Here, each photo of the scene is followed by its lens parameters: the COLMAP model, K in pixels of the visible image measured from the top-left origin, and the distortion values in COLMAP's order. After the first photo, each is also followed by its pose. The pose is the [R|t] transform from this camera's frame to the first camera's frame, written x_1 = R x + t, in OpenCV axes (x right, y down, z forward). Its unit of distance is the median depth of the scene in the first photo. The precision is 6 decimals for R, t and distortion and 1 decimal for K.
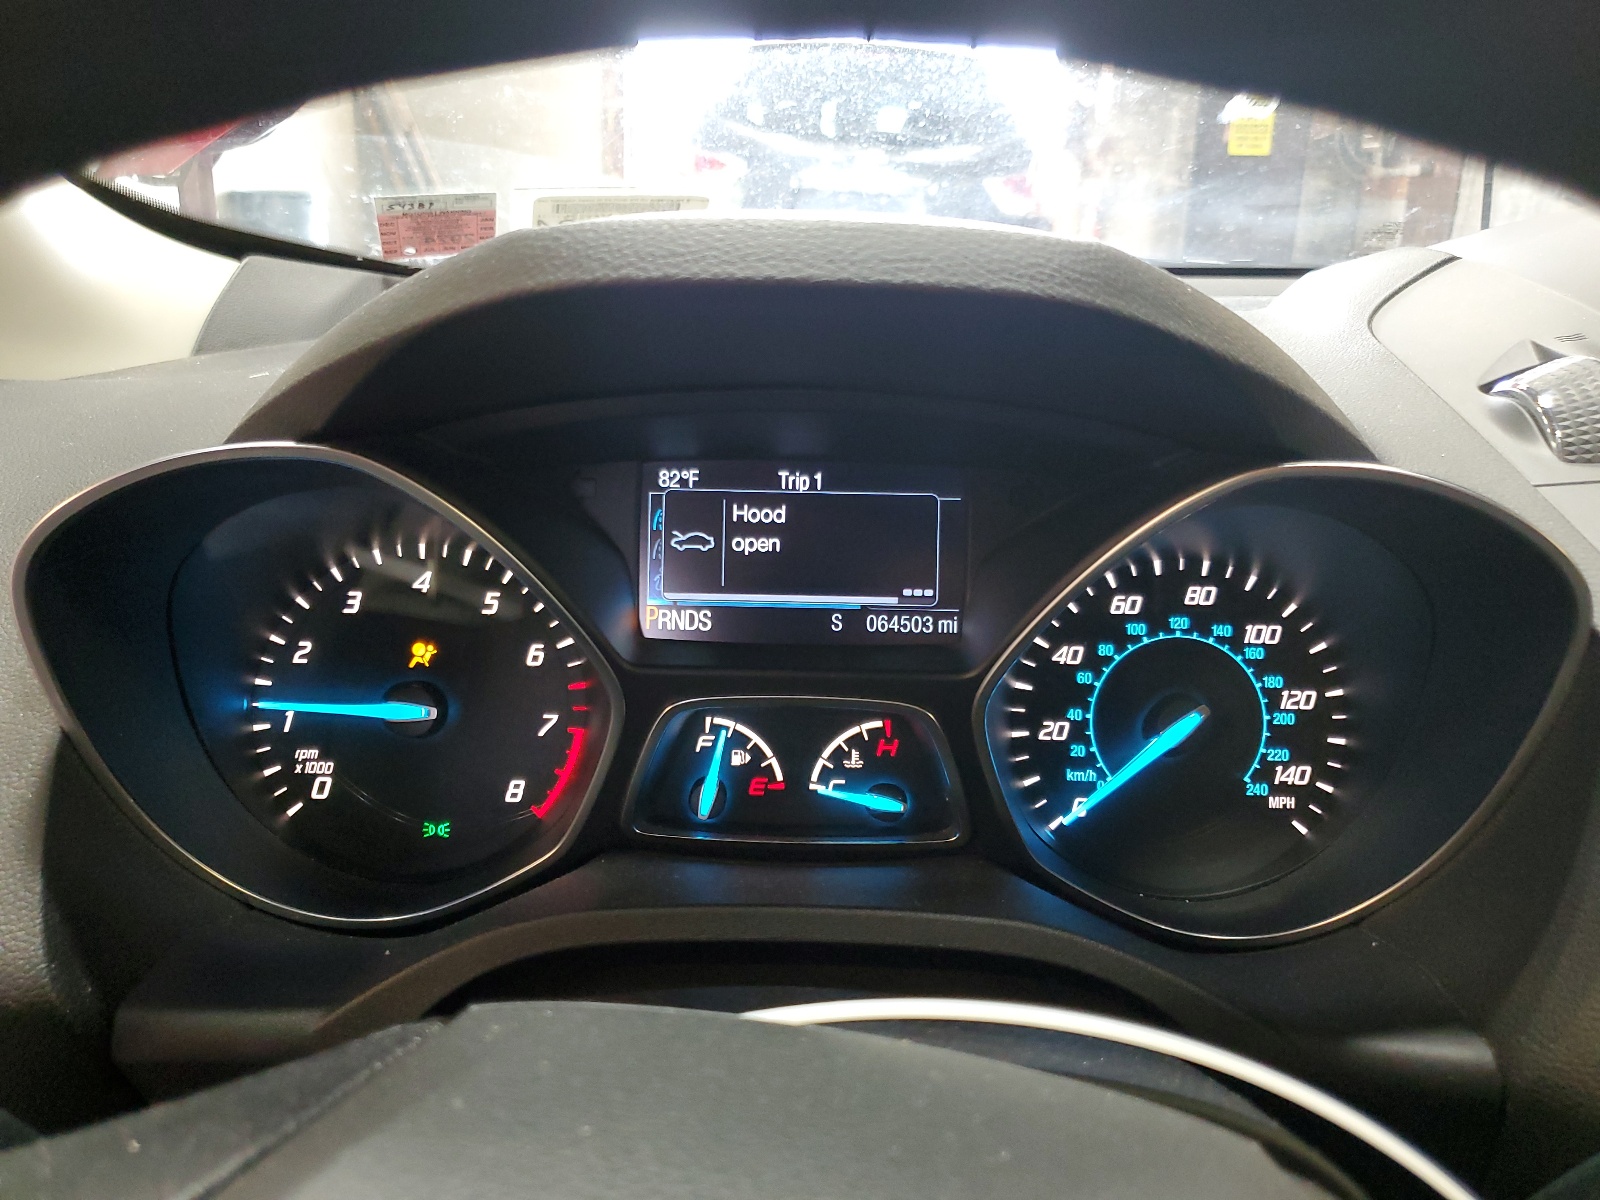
lens RADIAL K [[1224.2, 0, 802.8], [0, 1224.2, 601.0], [0, 0, 1]] dist [-0.009623, 0.001588]
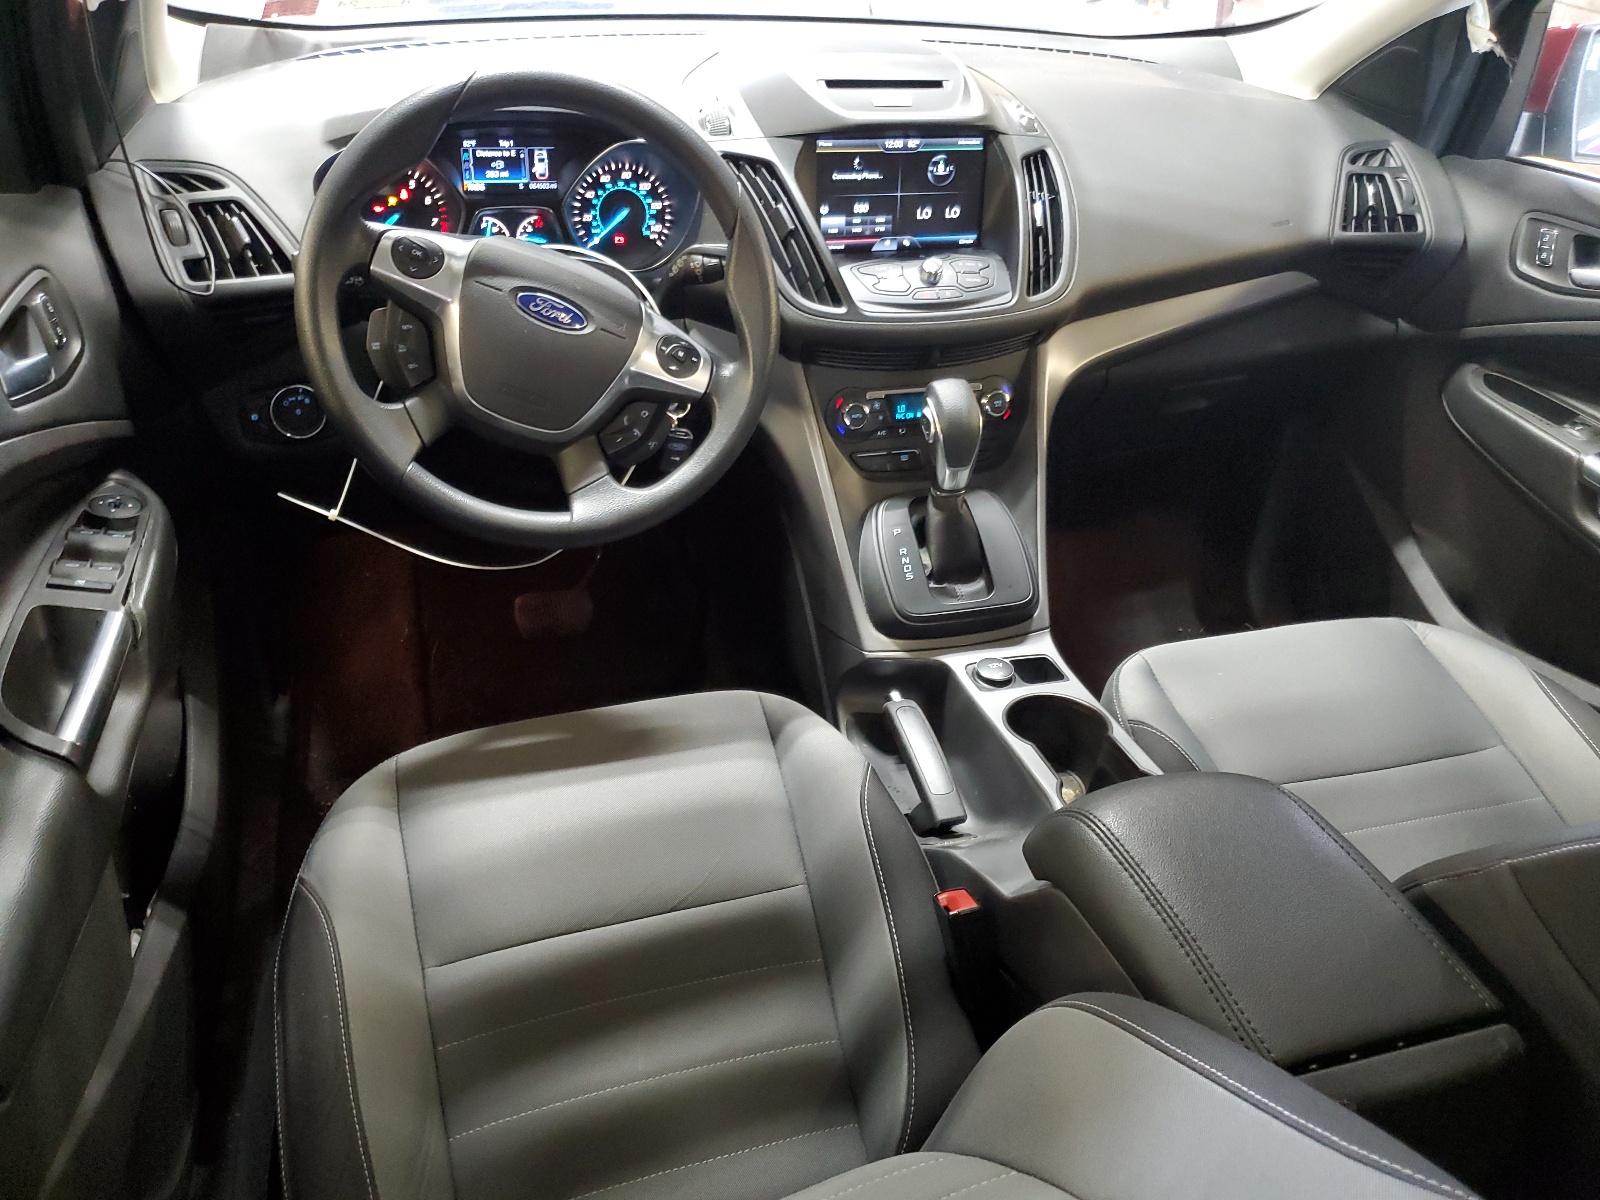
lens RADIAL K [[1224.2, 0, 804.0], [0, 1224.2, 594.3], [0, 0, 1]] dist [-0.009623, 0.001588]
pose [[0.948678, -0.128379, 0.289012, -0.348427], [0.032776, 0.948887, 0.313910, 0.051339], [-0.314540, -0.288327, 0.904396, -2.621057]]
